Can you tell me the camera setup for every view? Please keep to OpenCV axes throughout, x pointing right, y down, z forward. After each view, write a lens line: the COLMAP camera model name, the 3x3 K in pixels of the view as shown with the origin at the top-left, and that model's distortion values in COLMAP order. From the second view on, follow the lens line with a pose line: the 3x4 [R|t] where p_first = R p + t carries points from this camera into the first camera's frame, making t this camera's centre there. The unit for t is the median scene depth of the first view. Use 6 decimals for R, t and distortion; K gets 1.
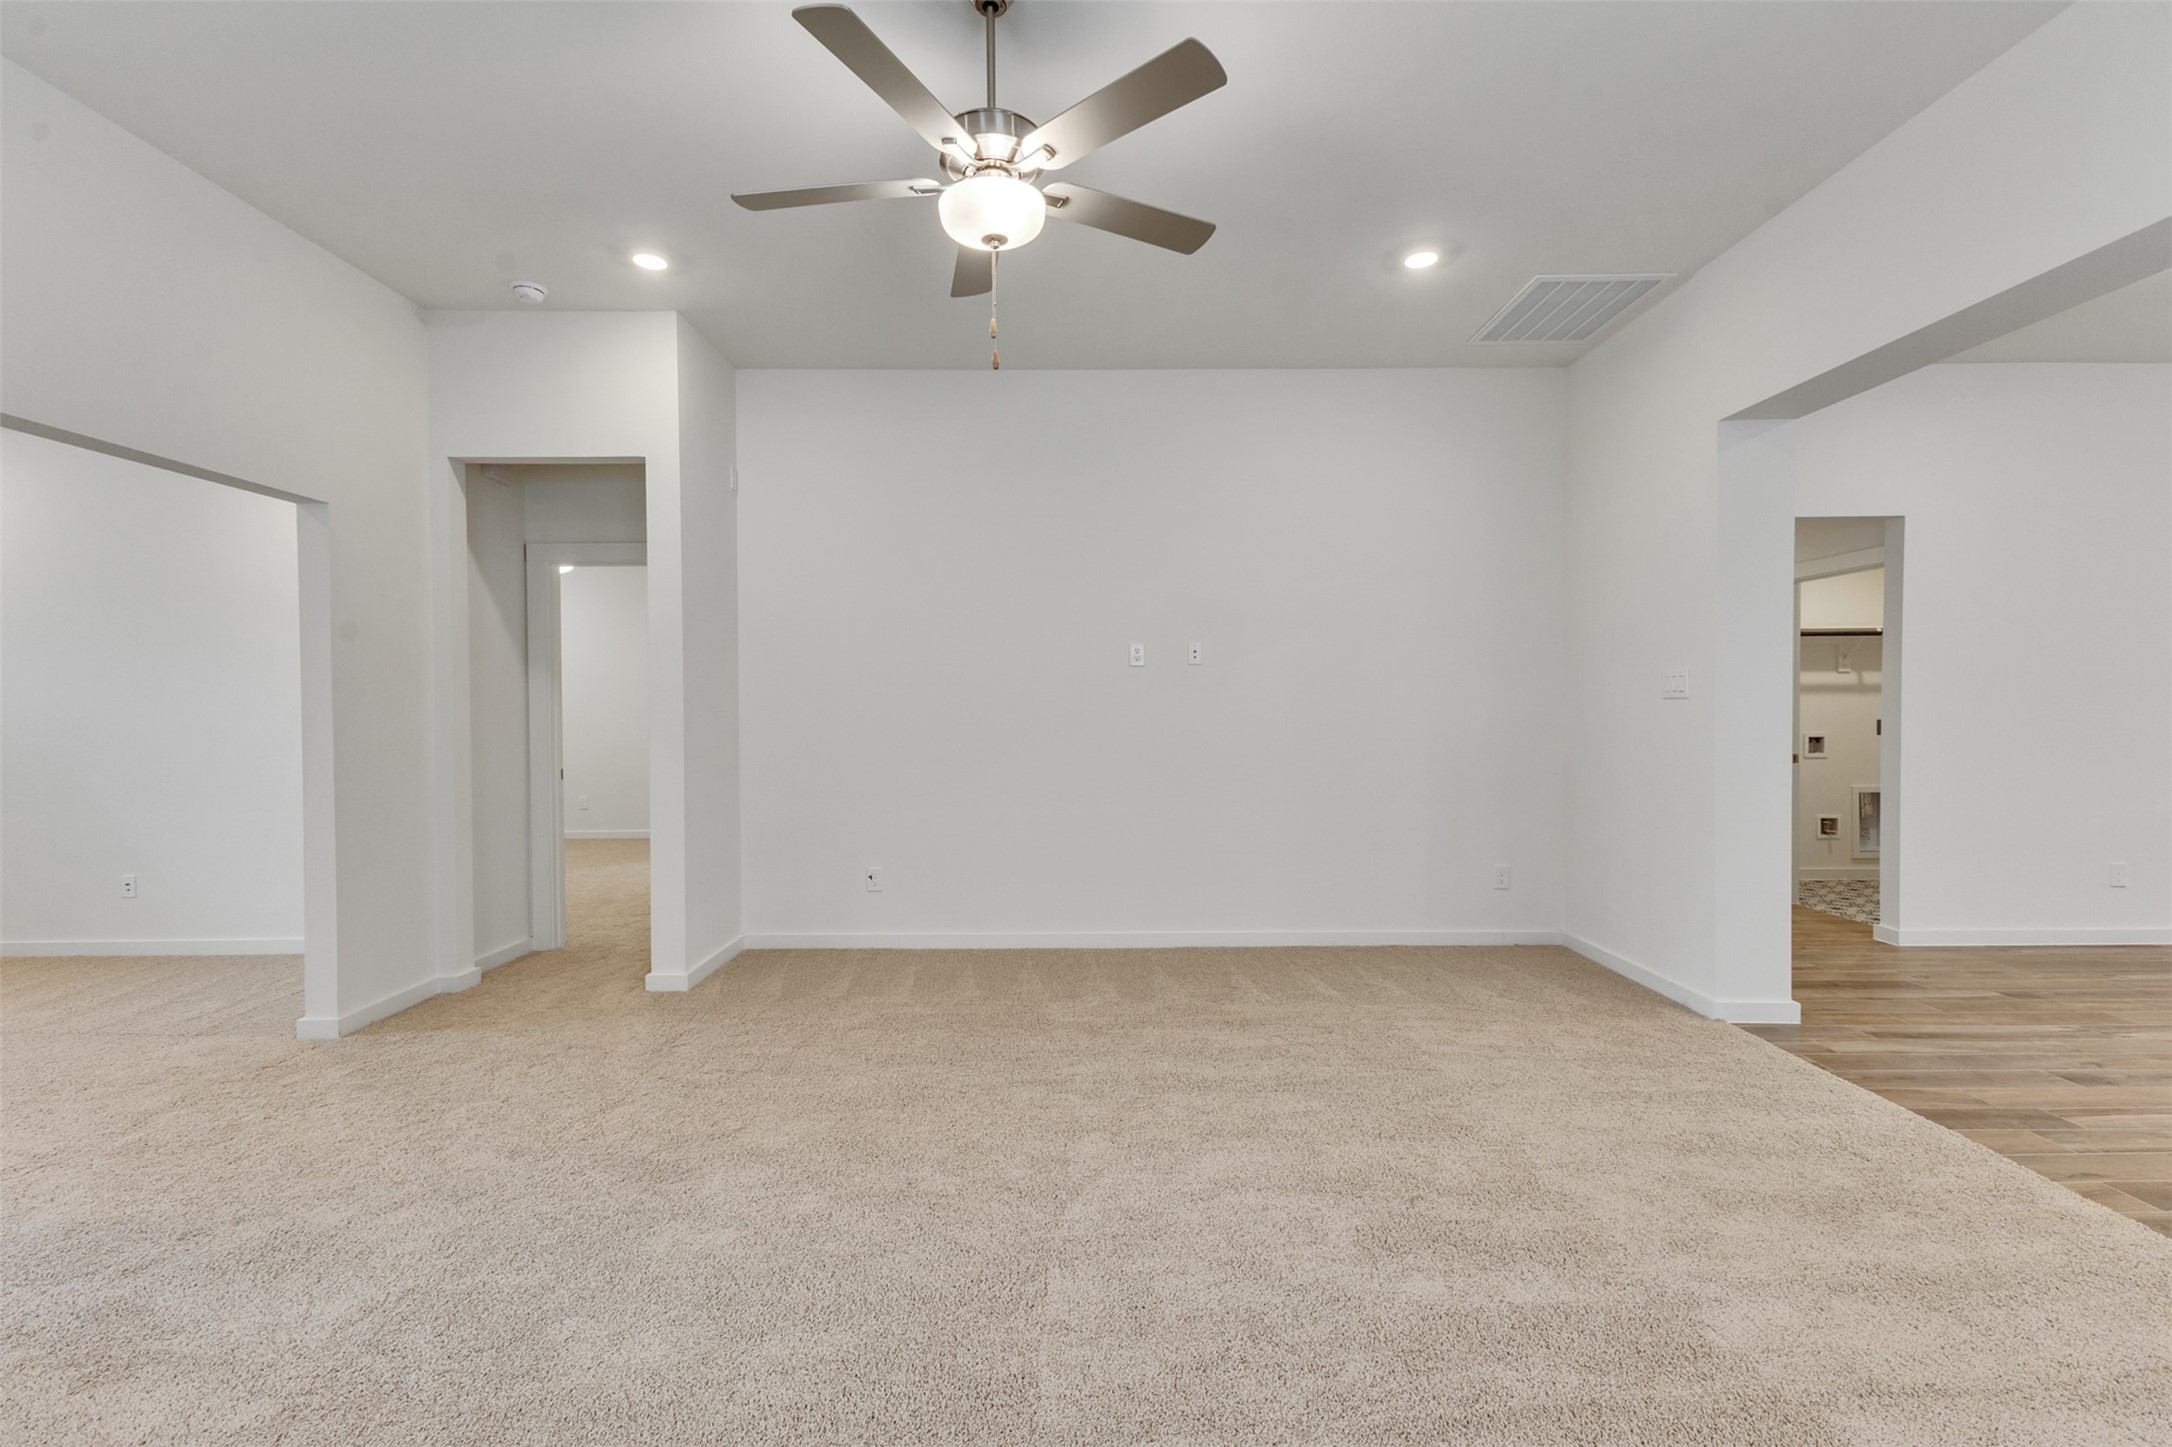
lens RADIAL K [[932.9, 0, 1085.8], [0, 932.9, 718.9], [0, 0, 1]] dist [0.016703, -0.004735]
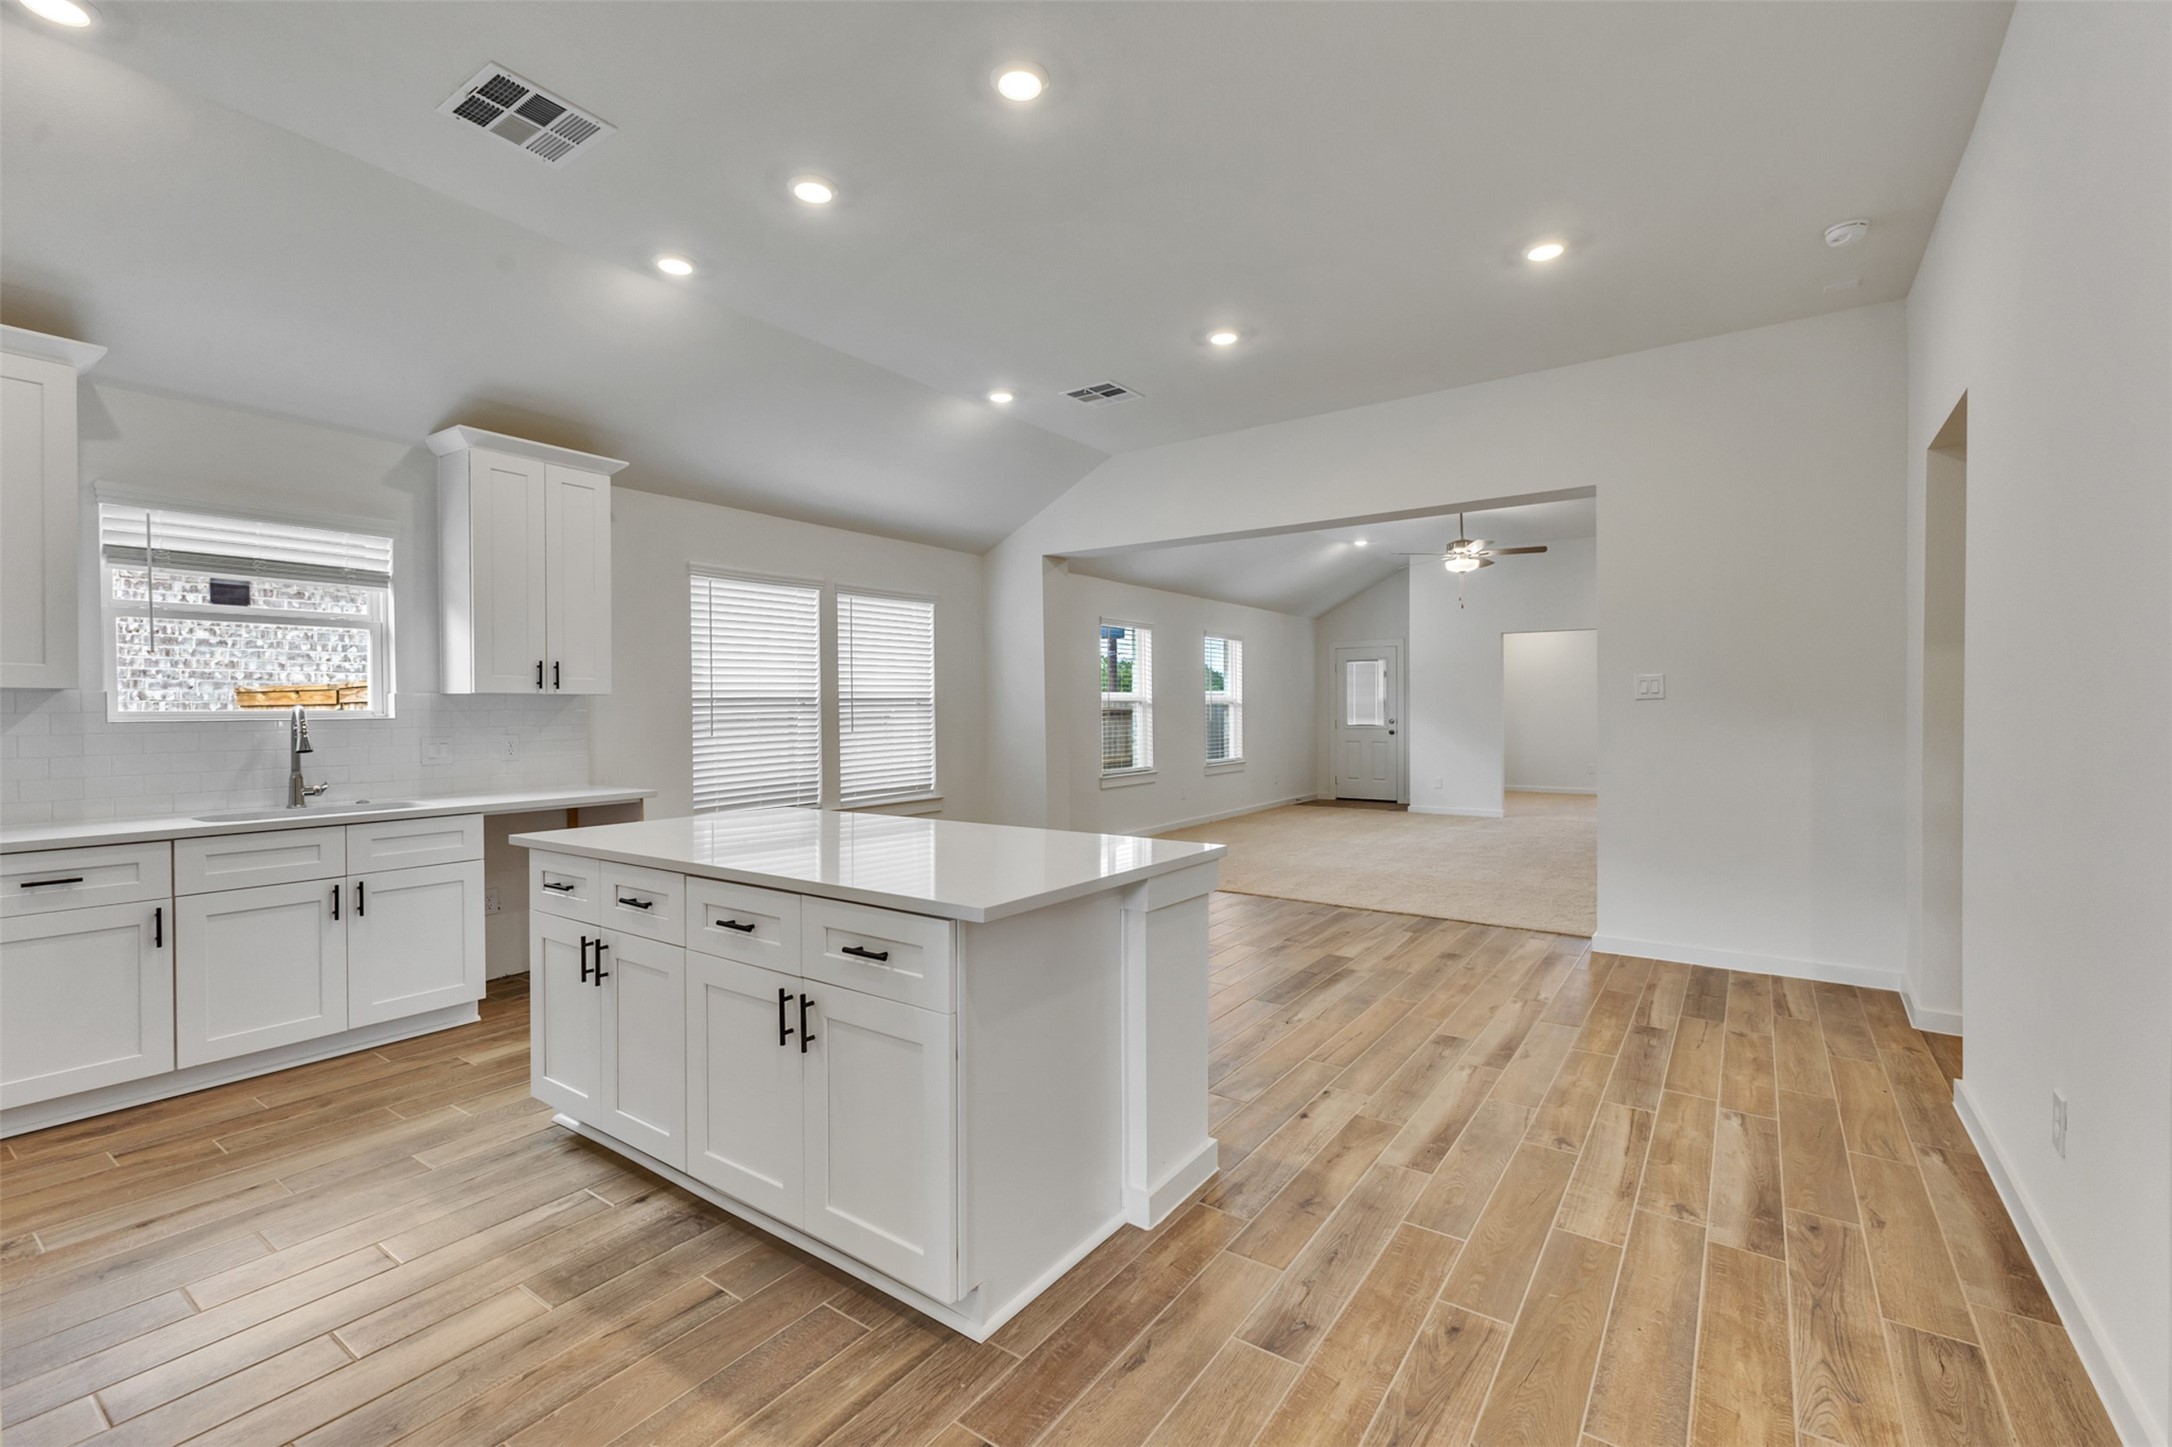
lens RADIAL K [[932.9, 0, 1085.8], [0, 932.9, 718.9], [0, 0, 1]] dist [0.016703, -0.004735]
pose [[-0.584035, 0.018889, -0.811509, 2.245573], [-0.001080, 0.999710, 0.024047, -0.027824], [0.811728, 0.014920, -0.583846, 1.203943]]
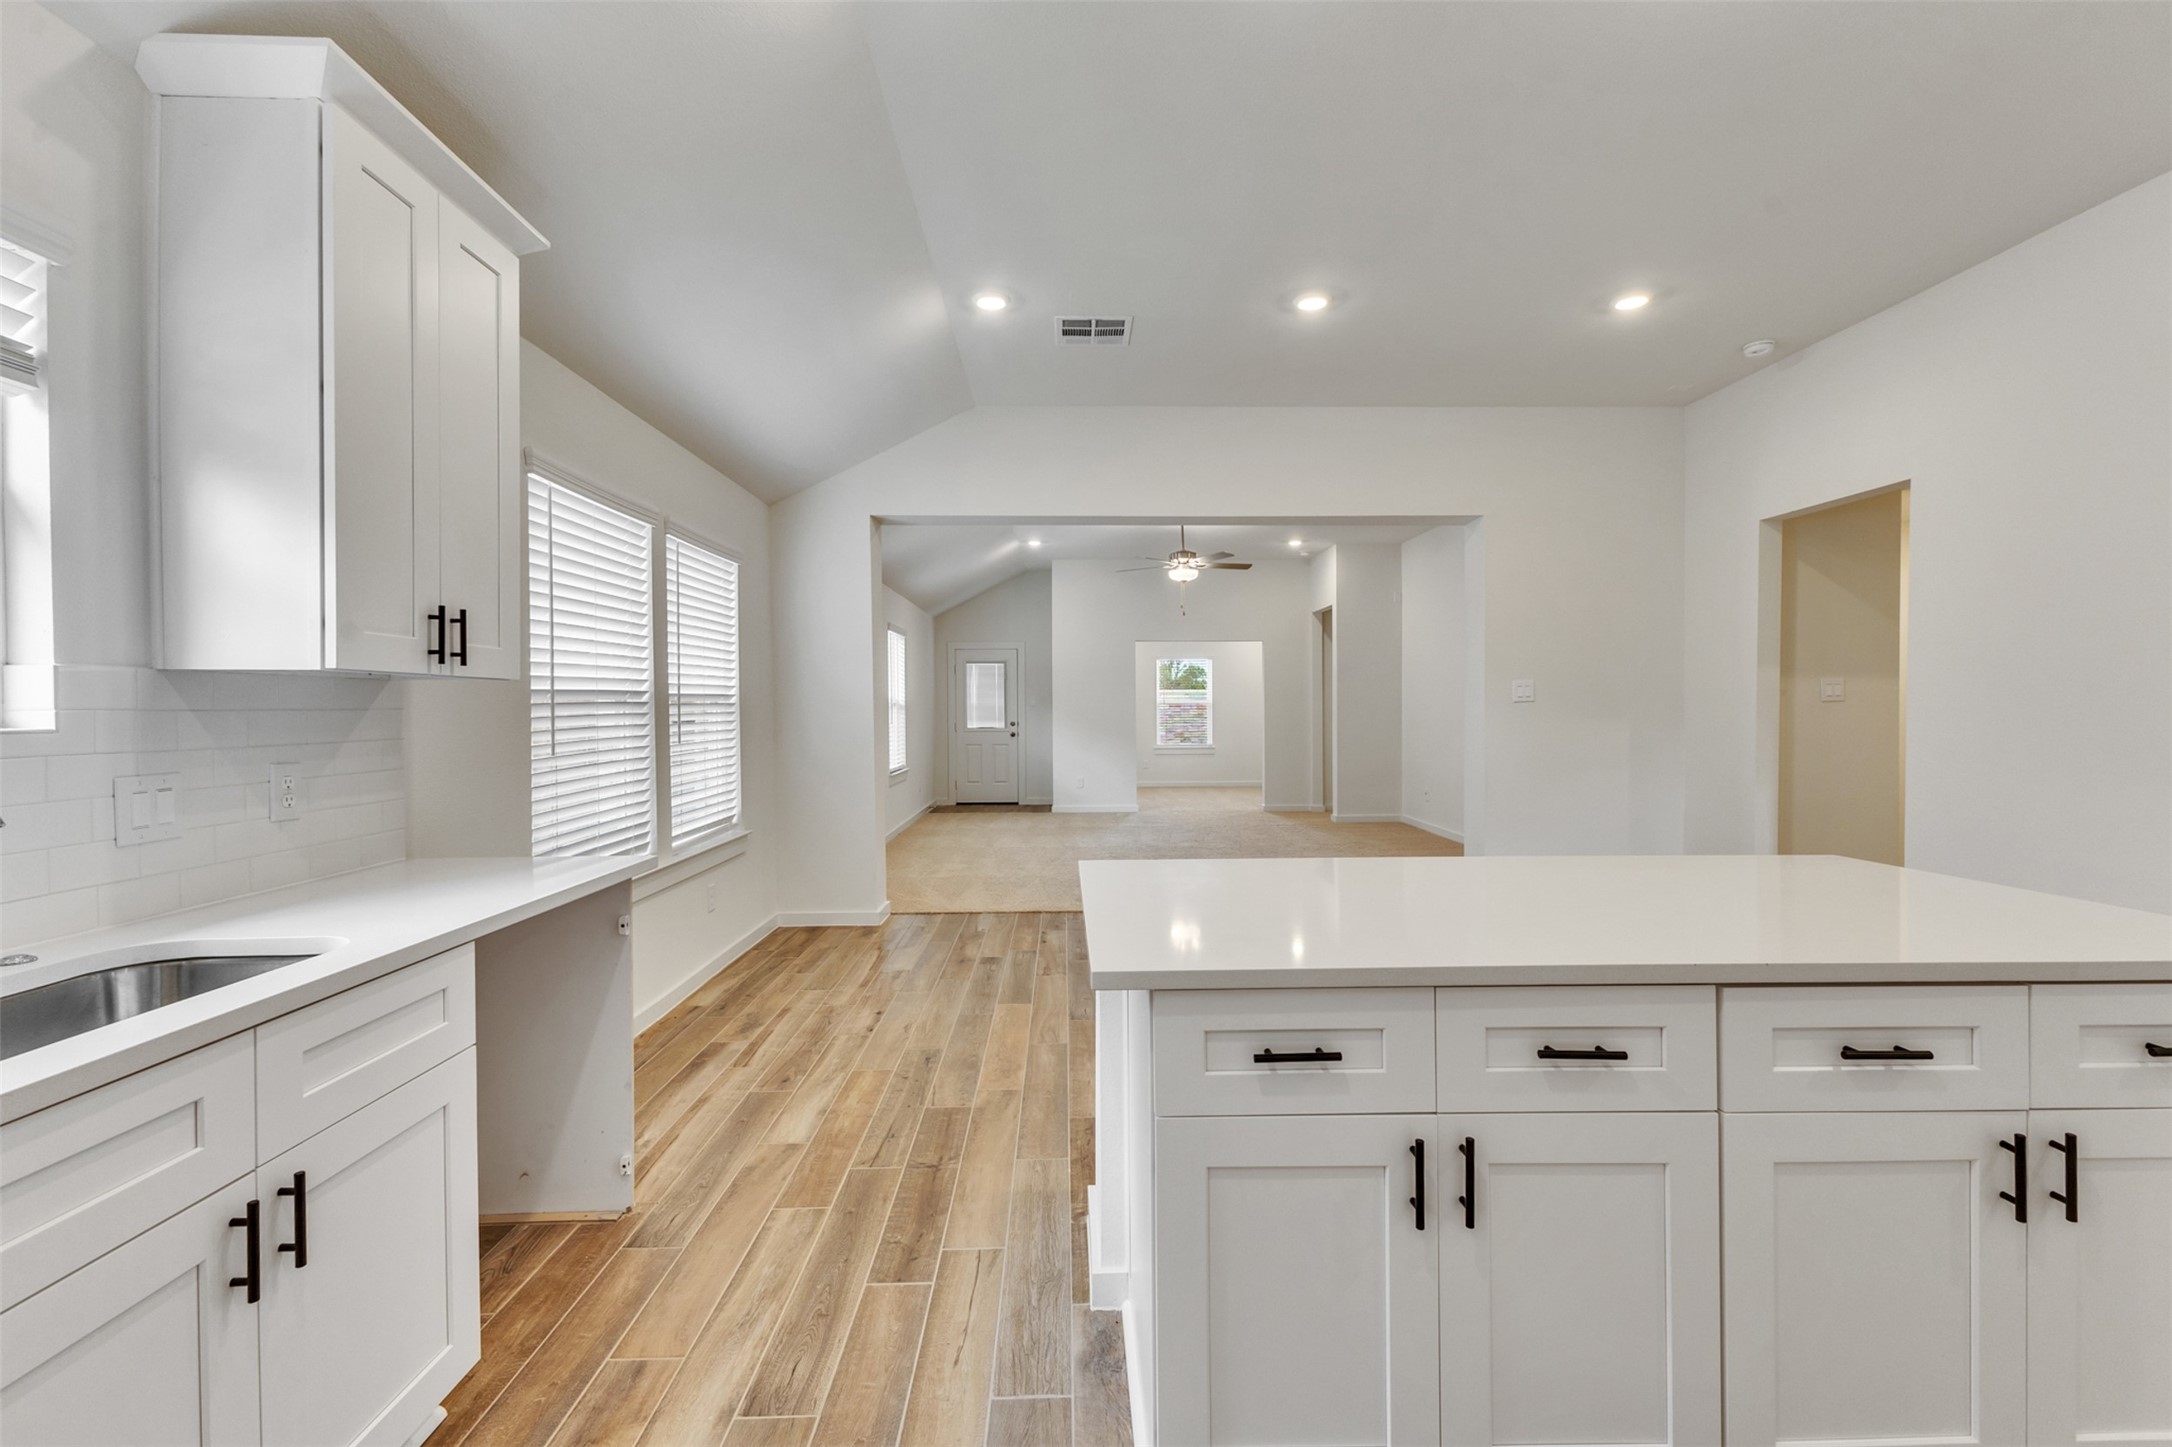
lens RADIAL K [[932.9, 0, 1085.8], [0, 932.9, 718.9], [0, 0, 1]] dist [0.016703, -0.004735]
pose [[0.017020, 0.017340, -0.999705, 2.258399], [-0.009169, 0.999810, 0.017186, -0.017510], [0.999813, 0.008874, 0.017176, 0.351791]]
